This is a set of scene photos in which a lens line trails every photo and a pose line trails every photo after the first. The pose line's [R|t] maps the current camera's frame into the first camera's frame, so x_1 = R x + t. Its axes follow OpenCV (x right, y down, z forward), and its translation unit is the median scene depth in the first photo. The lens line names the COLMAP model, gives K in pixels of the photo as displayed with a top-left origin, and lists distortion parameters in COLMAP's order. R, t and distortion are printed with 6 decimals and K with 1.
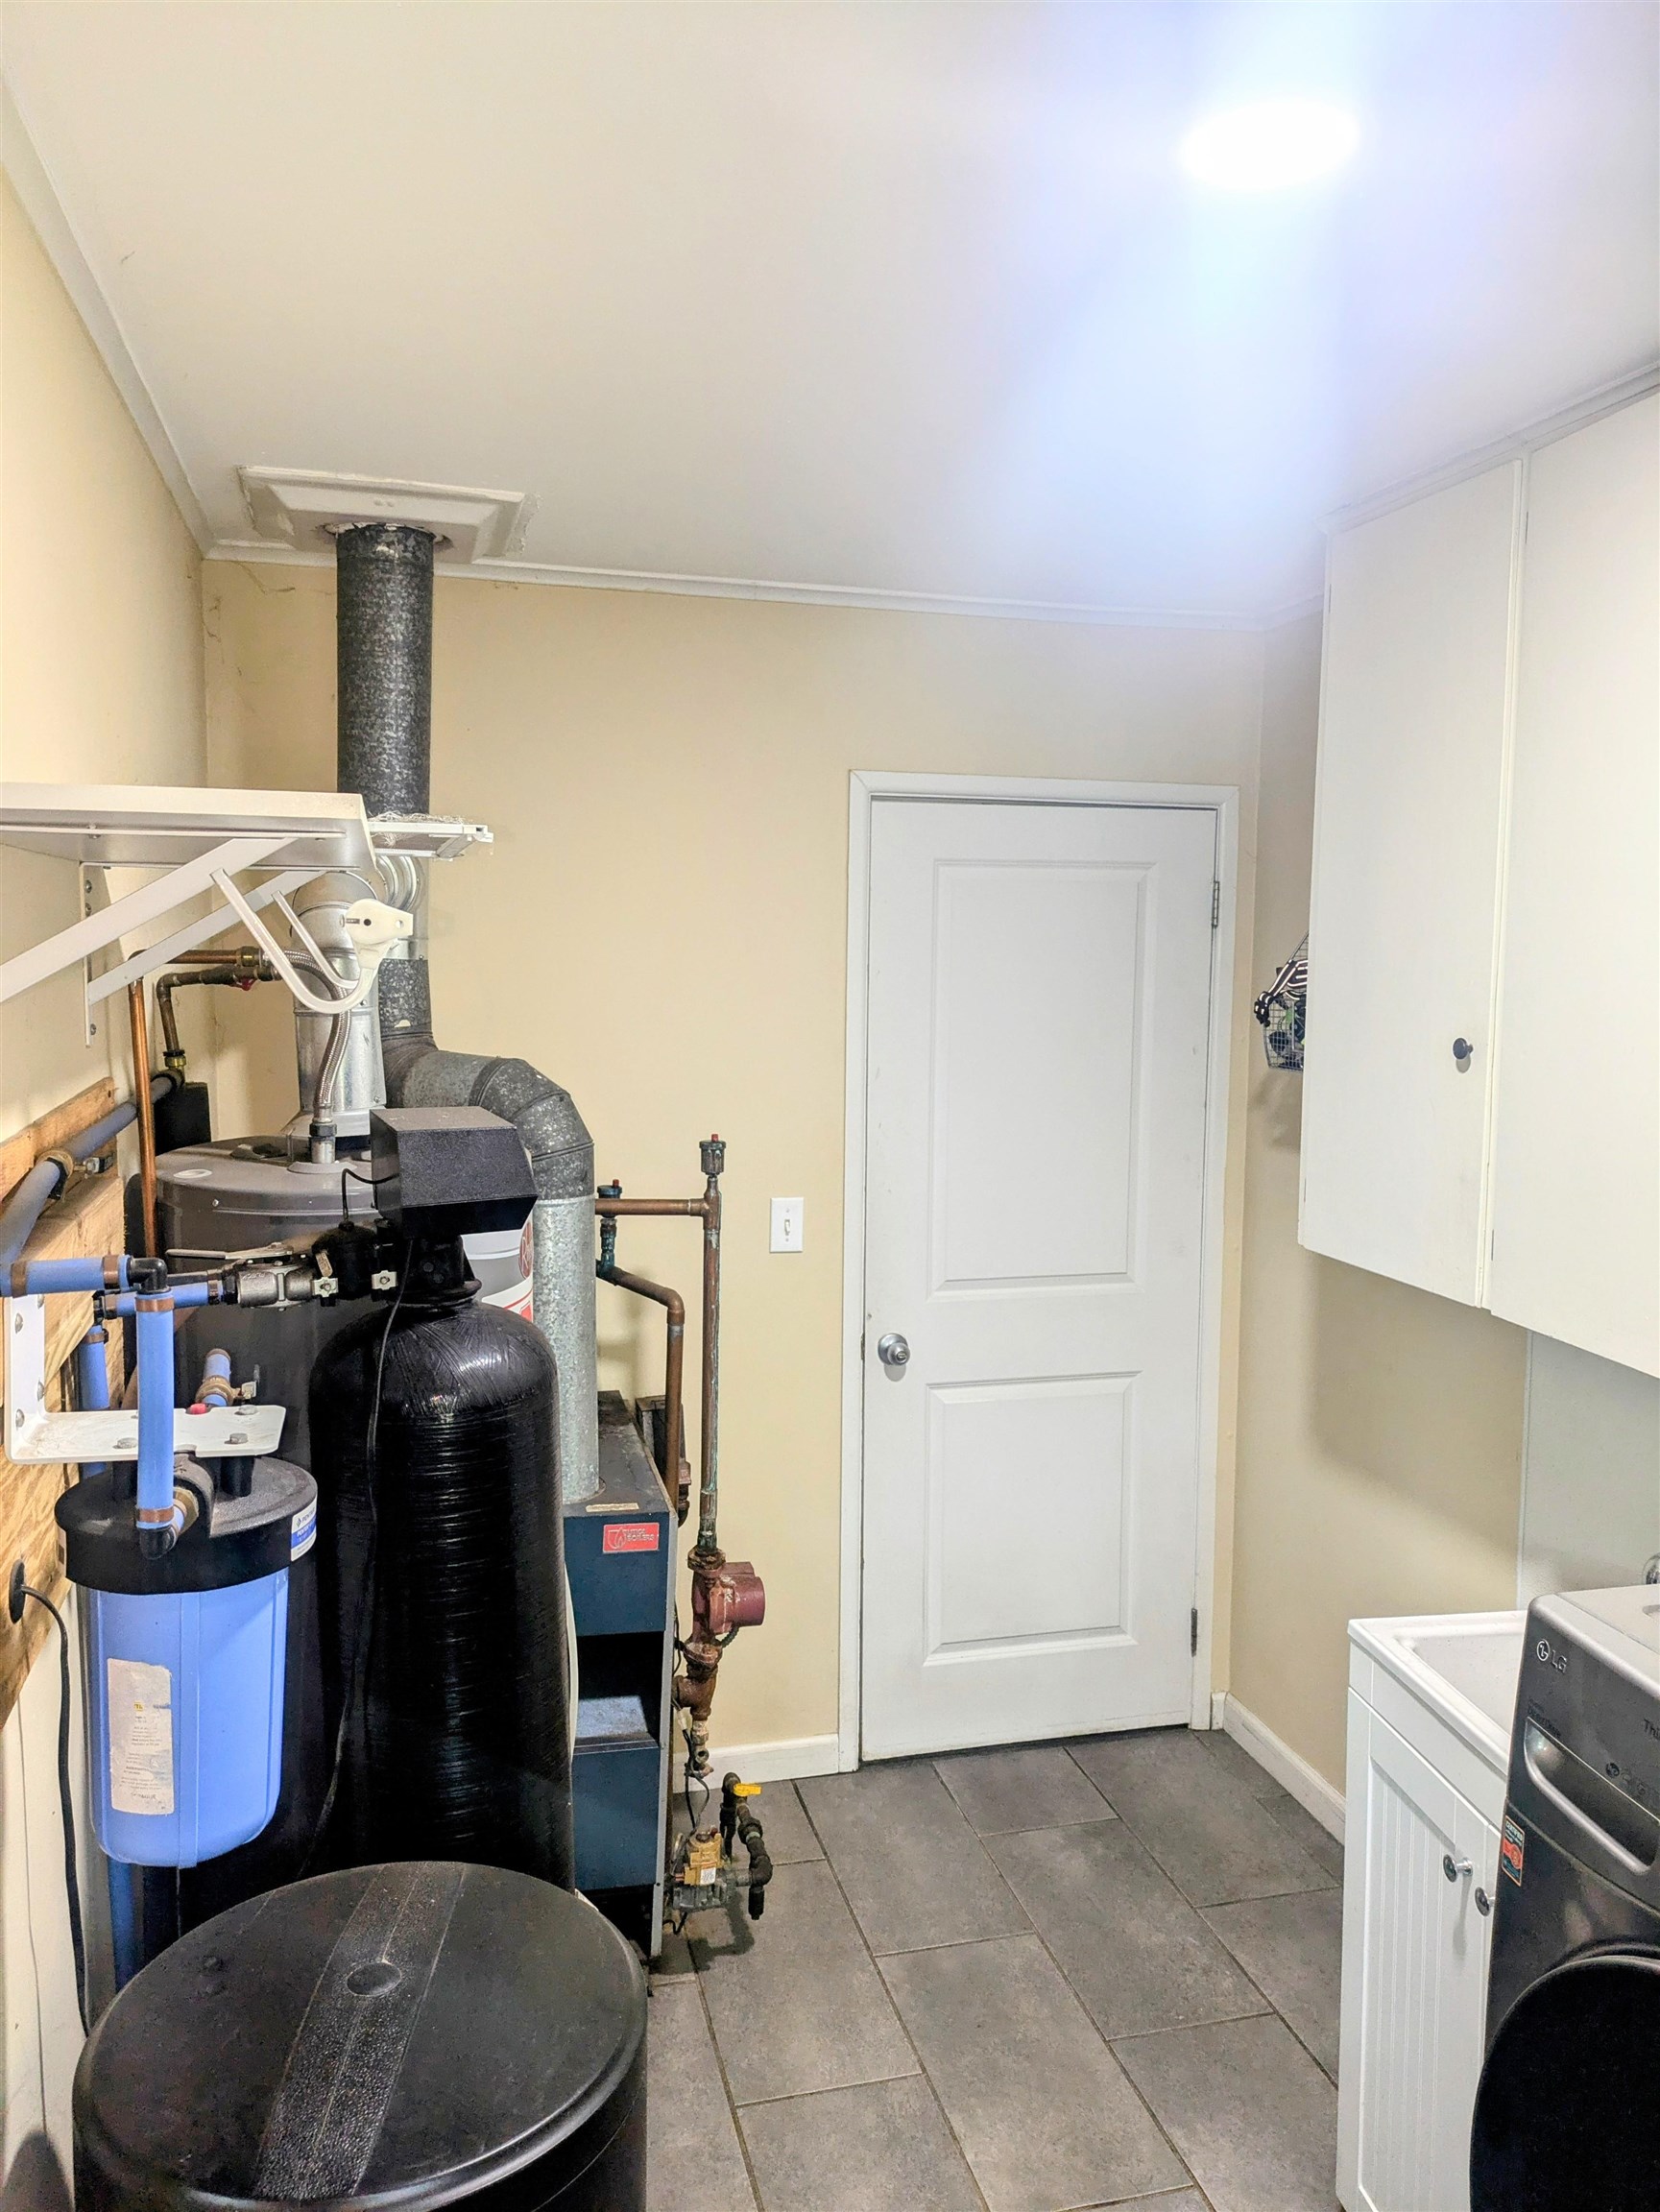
lens RADIAL K [[1617.6, 0, 830.0], [0, 1617.6, 1106.0], [0, 0, 1]] dist [0.048117, -0.050169]
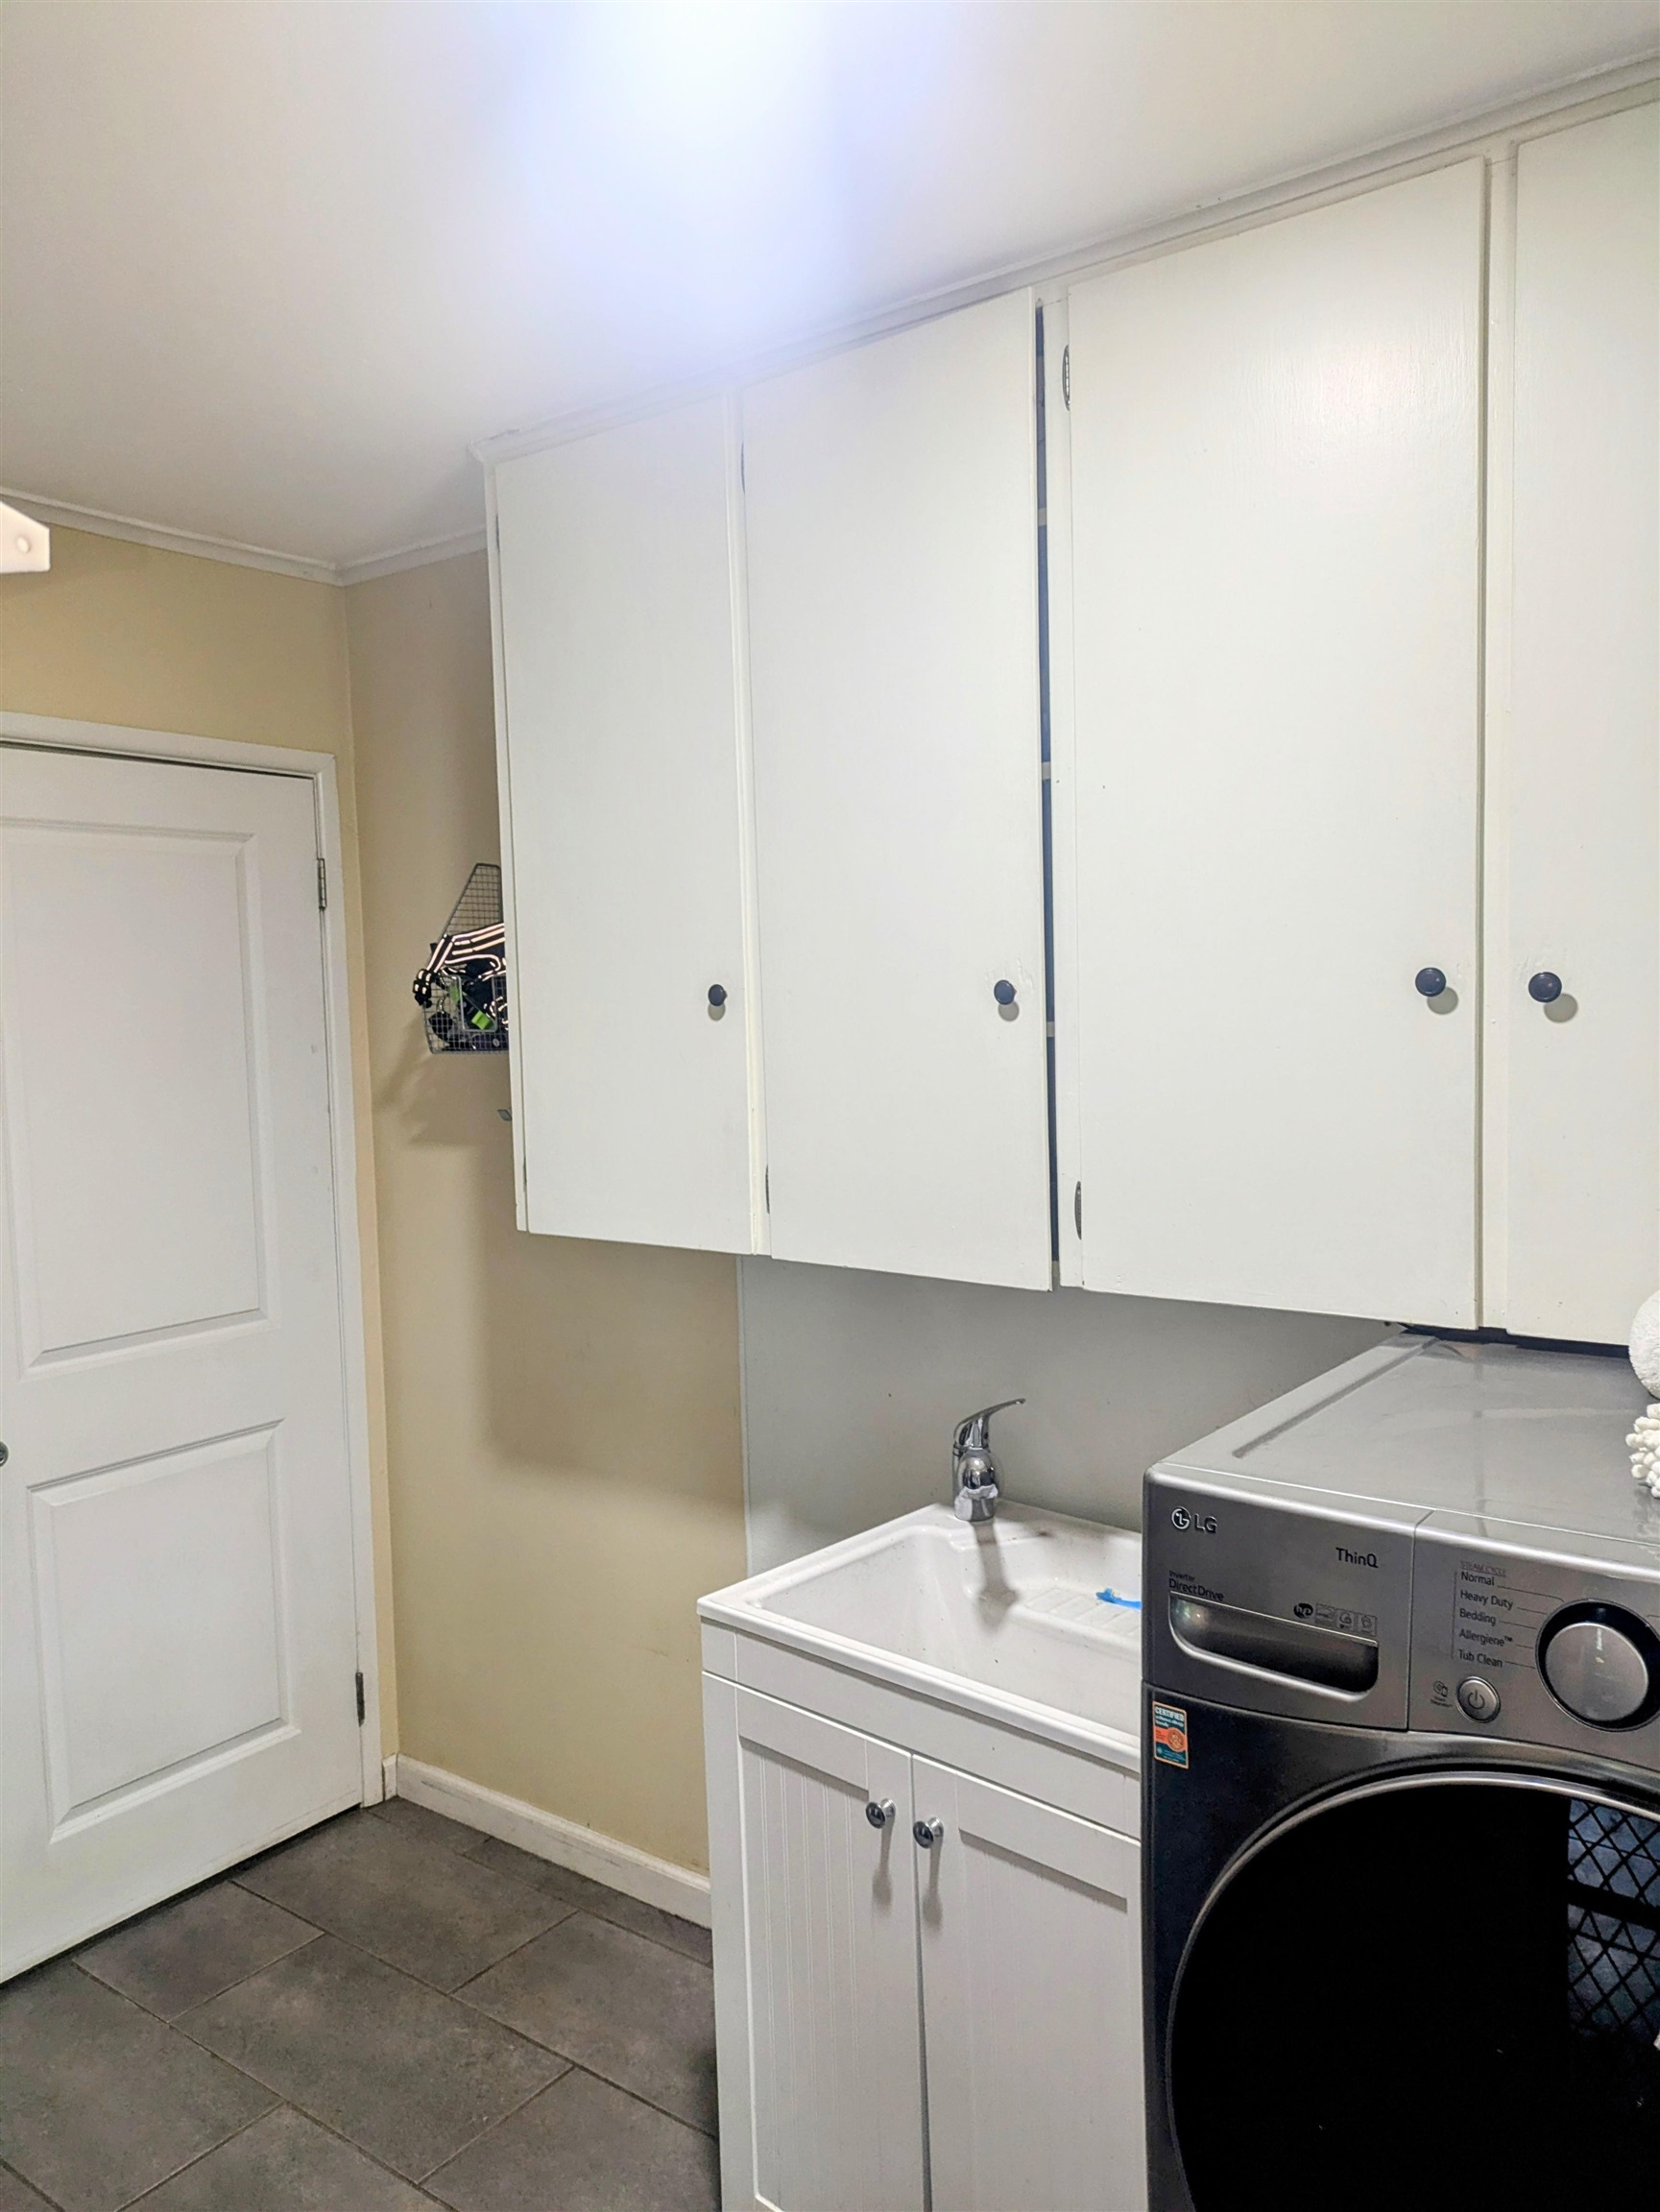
lens RADIAL K [[1631.5, 0, 828.8], [0, 1631.5, 1128.7], [0, 0, 1]] dist [0.058885, -0.039291]
pose [[0.788857, -0.085668, 0.608577, -0.111078], [0.095681, 0.995282, 0.016079, 0.023744], [-0.607083, 0.045545, 0.793332, 0.123347]]
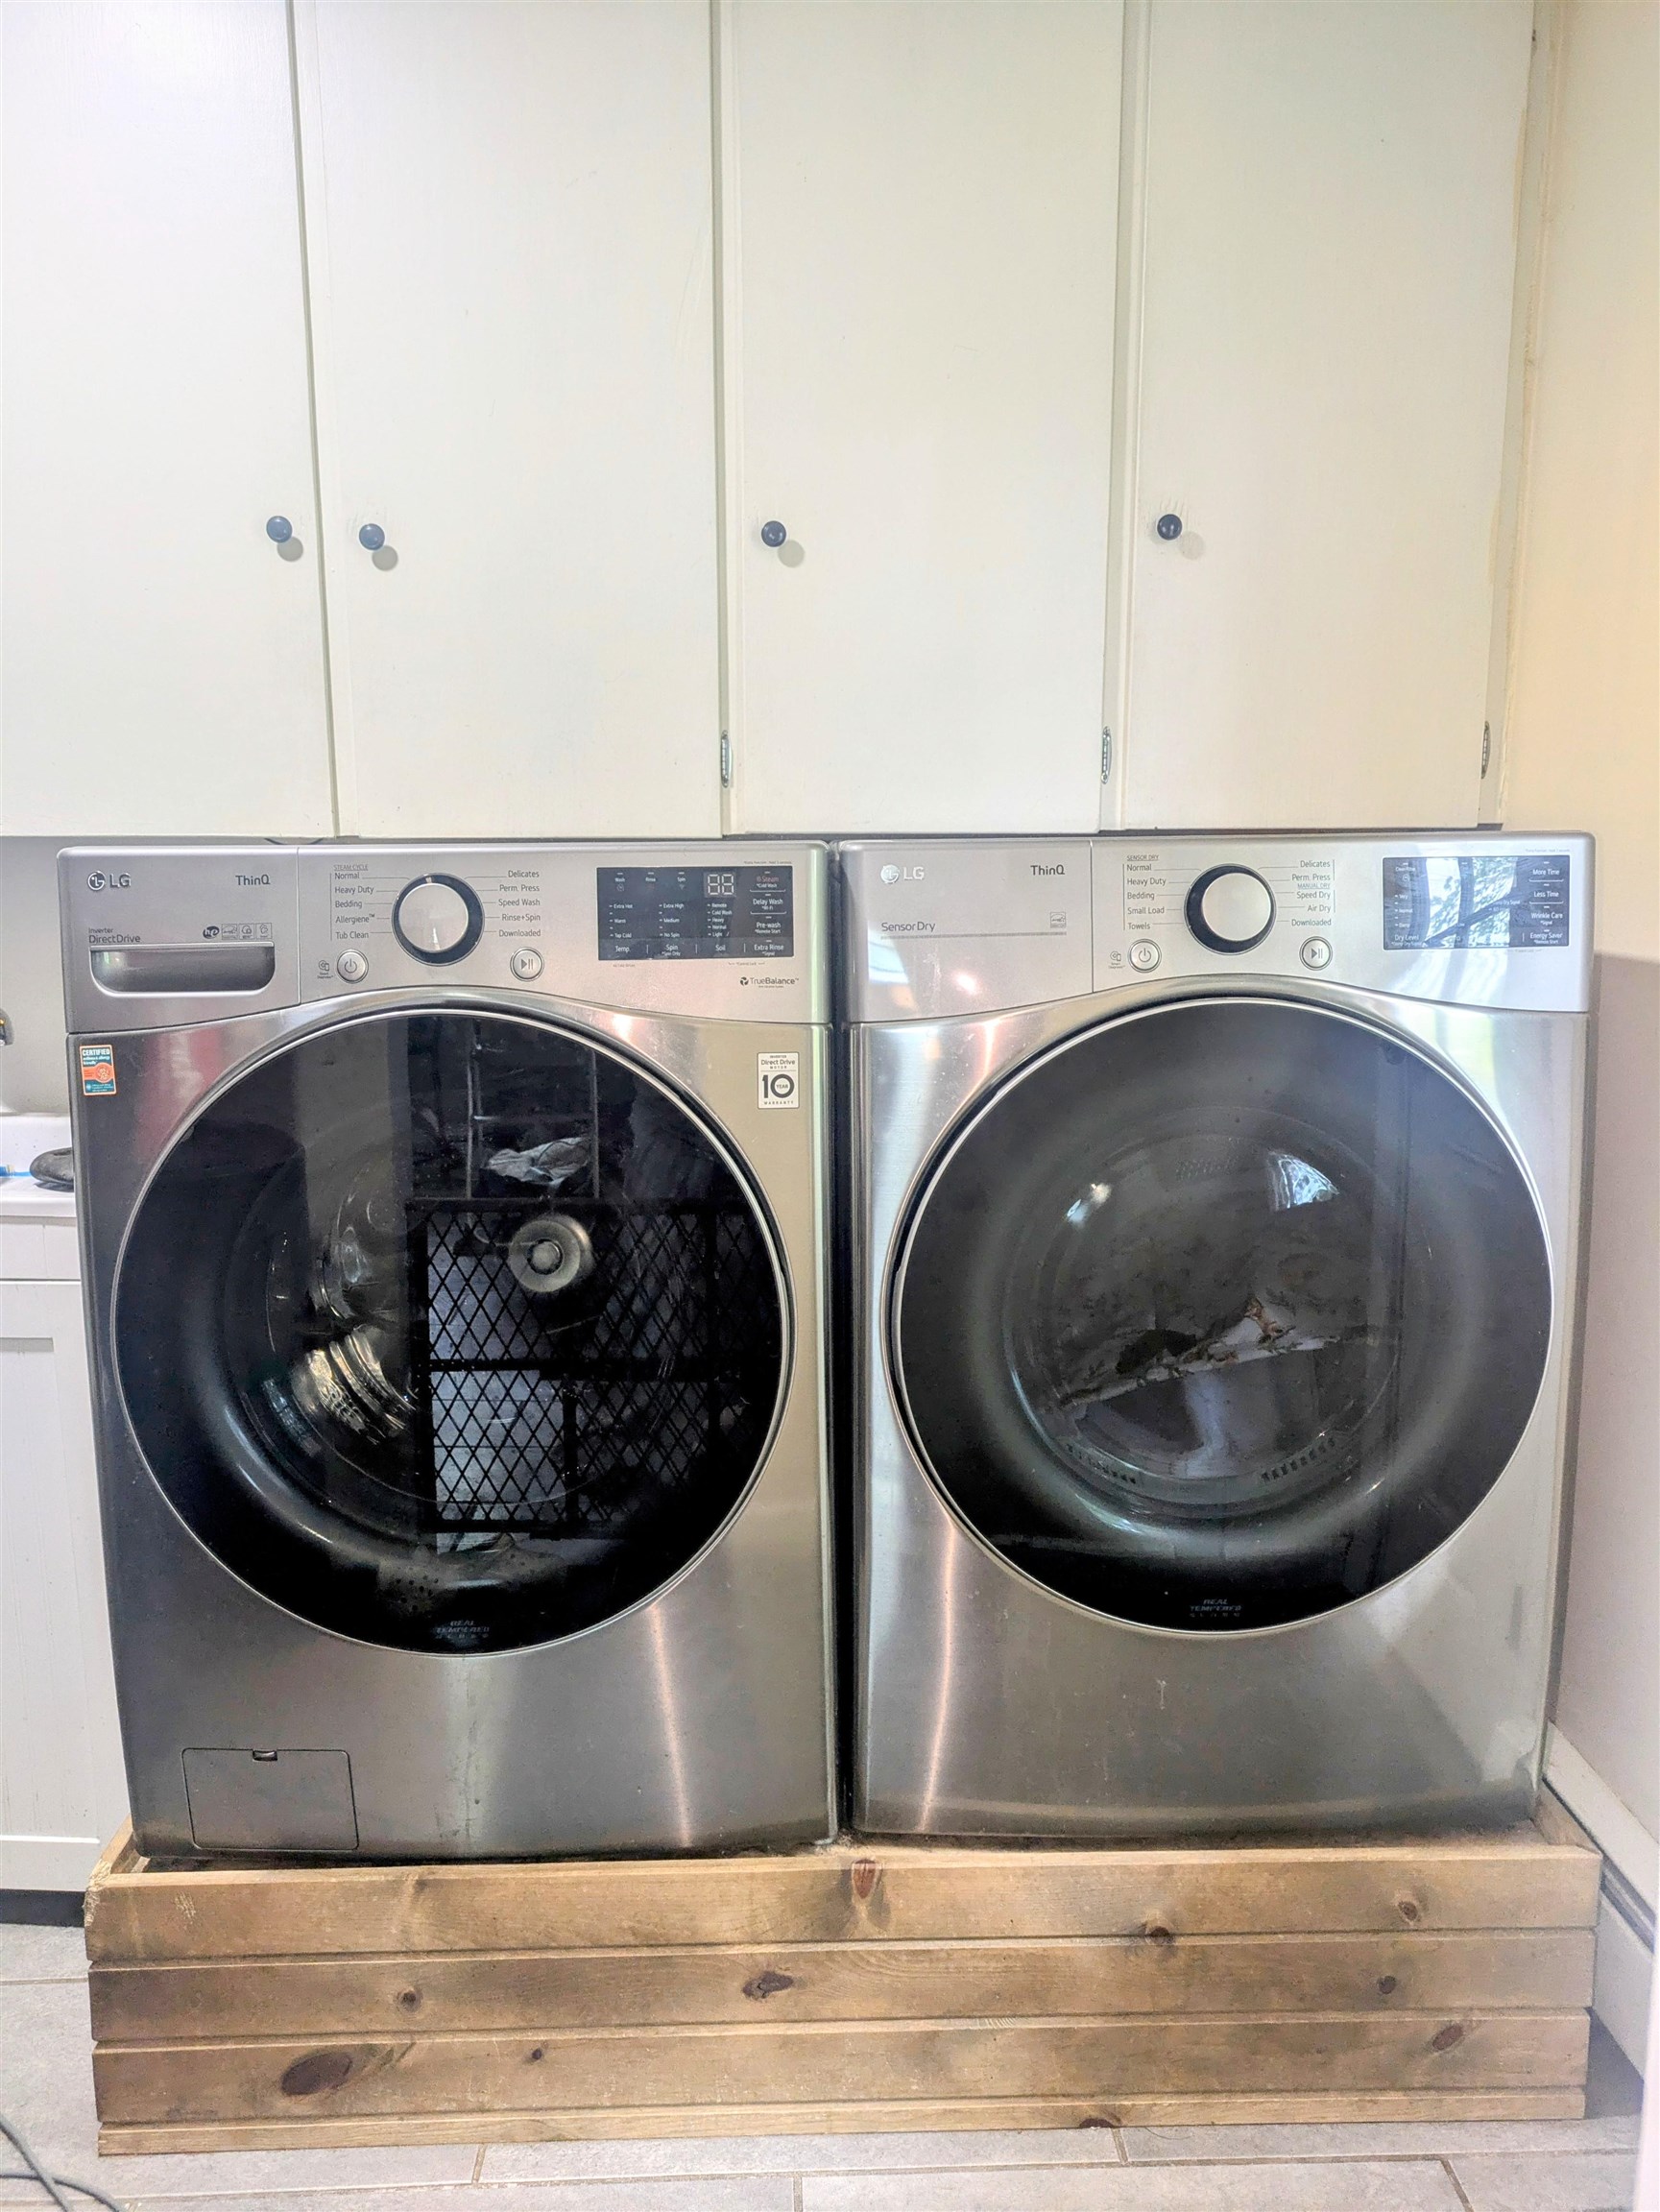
lens RADIAL K [[1617.6, 0, 830.0], [0, 1617.6, 1106.0], [0, 0, 1]] dist [0.048117, -0.050169]
pose [[0.230544, -0.160744, 0.959693, -0.197553], [0.102882, 0.984760, 0.140228, 0.138077], [-0.967608, 0.066407, 0.243568, 0.091590]]
